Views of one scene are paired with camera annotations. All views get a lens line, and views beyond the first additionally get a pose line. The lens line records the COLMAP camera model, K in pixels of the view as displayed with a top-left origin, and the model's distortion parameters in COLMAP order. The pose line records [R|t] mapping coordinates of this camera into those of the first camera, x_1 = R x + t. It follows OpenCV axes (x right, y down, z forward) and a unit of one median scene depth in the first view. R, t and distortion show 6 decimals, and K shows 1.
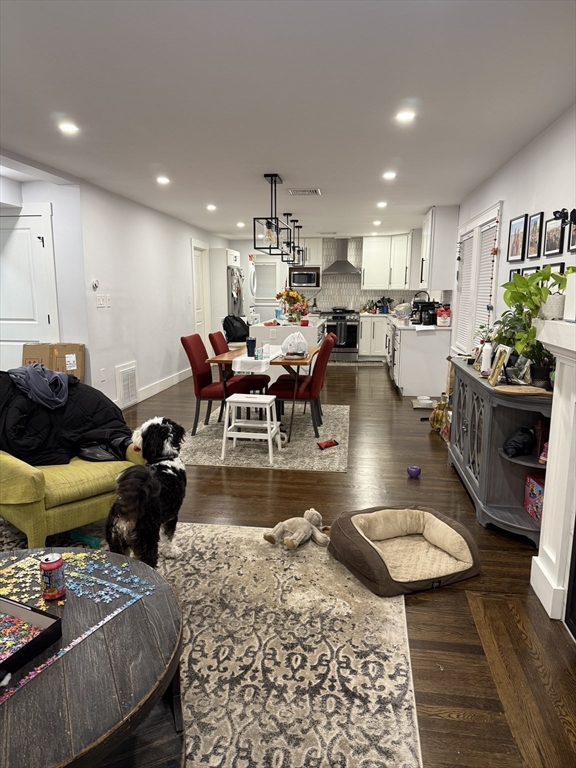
lens RADIAL K [[539.4, 0, 293.5], [0, 539.4, 403.8], [0, 0, 1]] dist [0.088777, -0.000842]
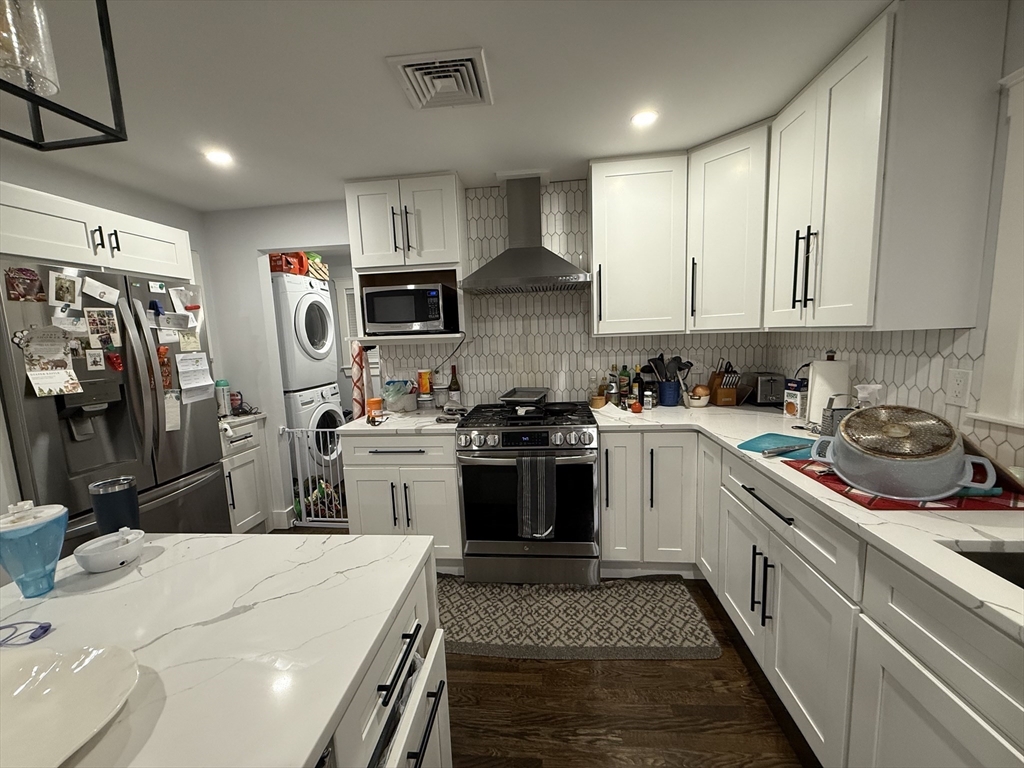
lens RADIAL K [[408.2, 0, 513.2], [0, 408.2, 386.5], [0, 0, 1]] dist [0.000412, -0.000079]
pose [[0.998790, -0.043862, 0.022247, 0.075219], [0.045632, 0.995203, -0.086535, -0.168522], [-0.018345, 0.087445, 0.996000, 0.795813]]
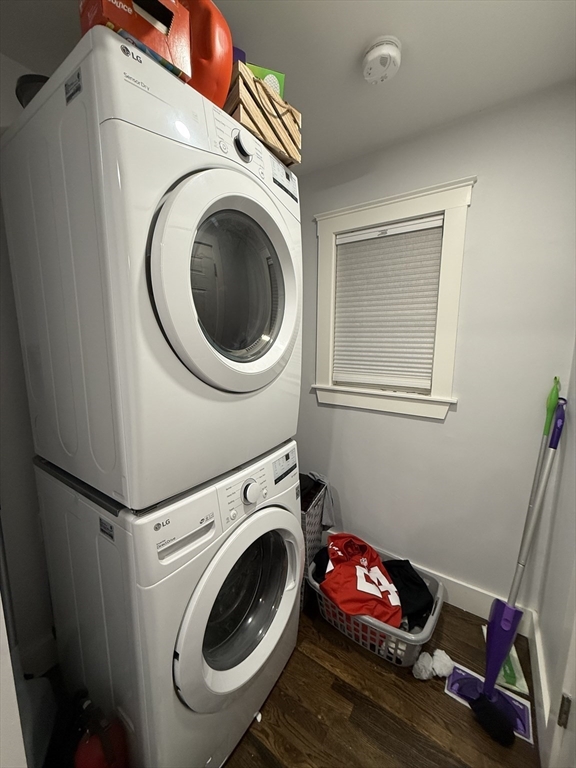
lens RADIAL K [[306.2, 0, 290.0], [0, 306.2, 380.8], [0, 0, 1]] dist [0.000412, -0.000079]
pose [[0.891000, 0.076742, -0.447470, -0.029593], [-0.100076, 0.994566, -0.028701, -0.229628], [0.442836, 0.070354, 0.893838, 1.065873]]
